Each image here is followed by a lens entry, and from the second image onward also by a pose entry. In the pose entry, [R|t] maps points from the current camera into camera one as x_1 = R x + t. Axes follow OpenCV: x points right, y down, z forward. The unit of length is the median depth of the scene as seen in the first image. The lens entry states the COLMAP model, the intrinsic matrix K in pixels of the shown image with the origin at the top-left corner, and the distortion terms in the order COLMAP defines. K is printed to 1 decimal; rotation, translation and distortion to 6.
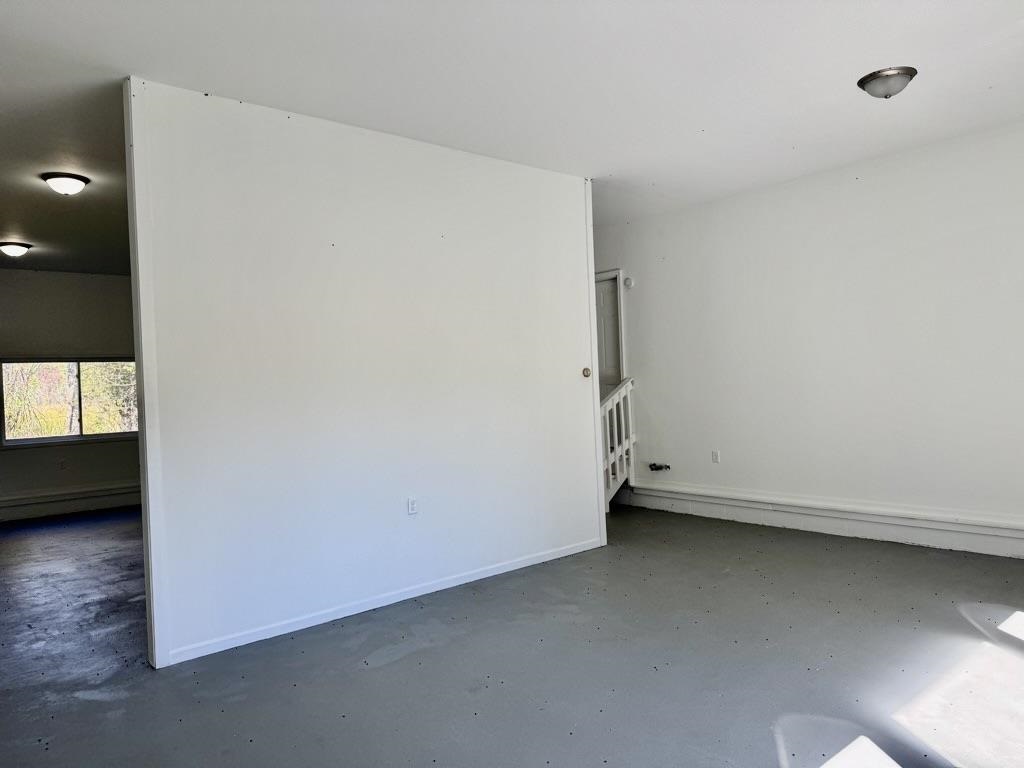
lens RADIAL K [[719.8, 0, 509.8], [0, 719.8, 378.6], [0, 0, 1]] dist [0.104414, -0.134822]
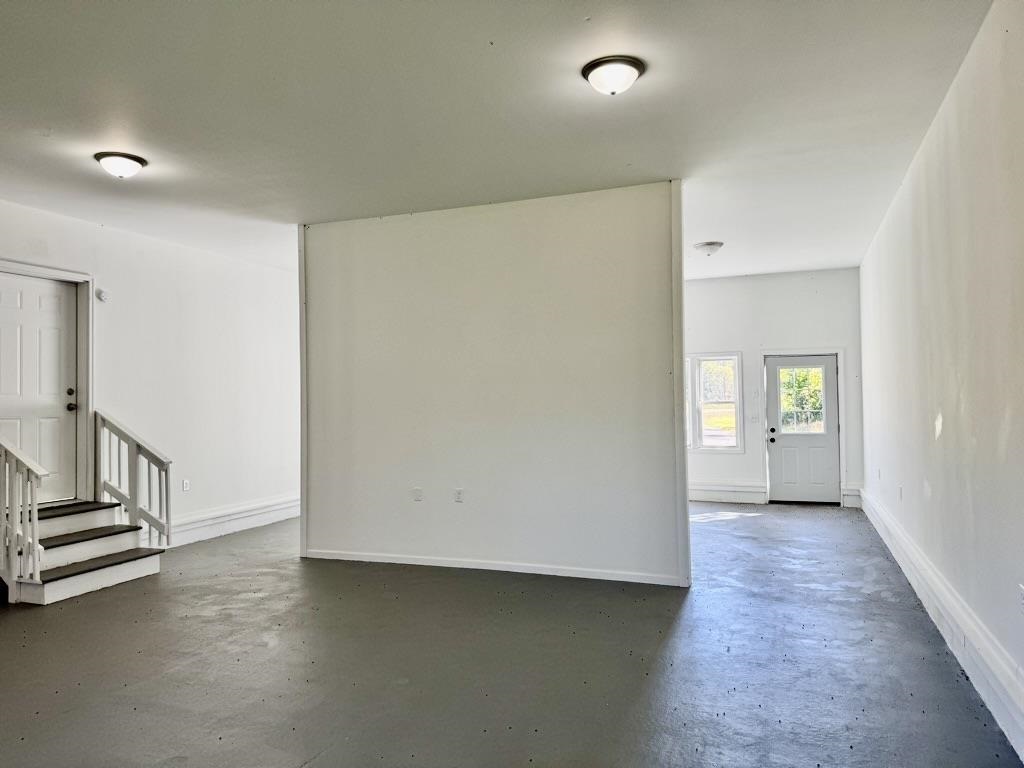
lens RADIAL K [[719.8, 0, 509.8], [0, 719.8, 378.6], [0, 0, 1]] dist [0.104414, -0.134822]
pose [[-0.473102, 0.058215, 0.879082, -1.357272], [0.031813, 0.998293, -0.048989, 0.031828], [-0.880433, 0.004789, -0.474147, 1.678714]]
